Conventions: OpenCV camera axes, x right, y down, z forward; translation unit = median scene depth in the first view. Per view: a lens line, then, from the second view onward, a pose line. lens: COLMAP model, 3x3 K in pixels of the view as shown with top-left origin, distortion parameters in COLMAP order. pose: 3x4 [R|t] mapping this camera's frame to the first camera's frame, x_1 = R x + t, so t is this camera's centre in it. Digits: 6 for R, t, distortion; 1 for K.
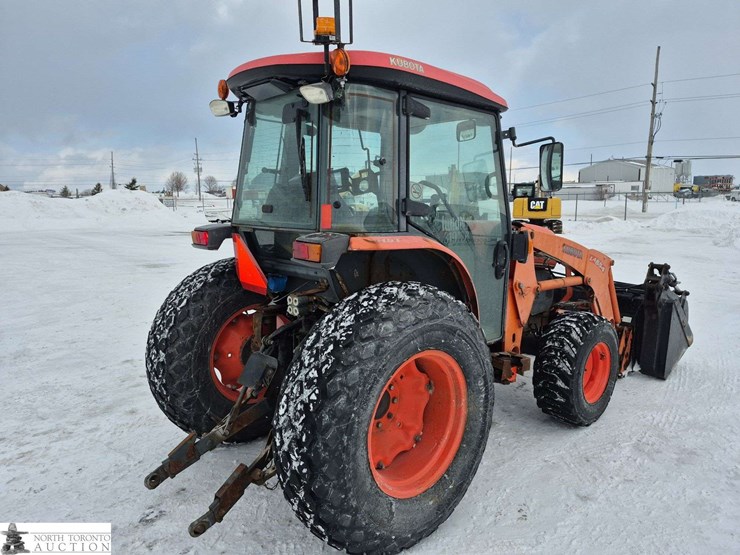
lens RADIAL K [[506.4, 0, 392.9], [0, 506.4, 285.8], [0, 0, 1]] dist [0.074793, -0.072026]
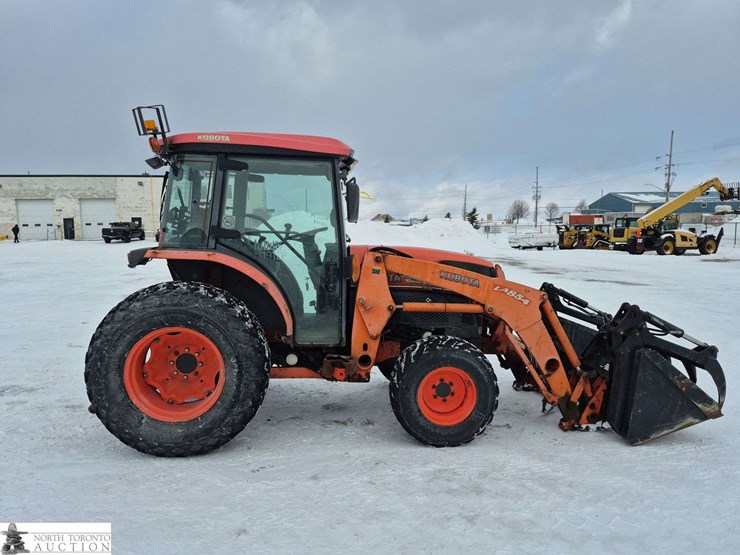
lens RADIAL K [[506.4, 0, 379.9], [0, 506.4, 291.3], [0, 0, 1]] dist [0.074793, -0.072026]
pose [[0.790432, 0.086222, -0.606451, 0.656253], [-0.110577, 0.993864, -0.002820, -0.017732], [0.602487, 0.069288, 0.795116, 0.064910]]
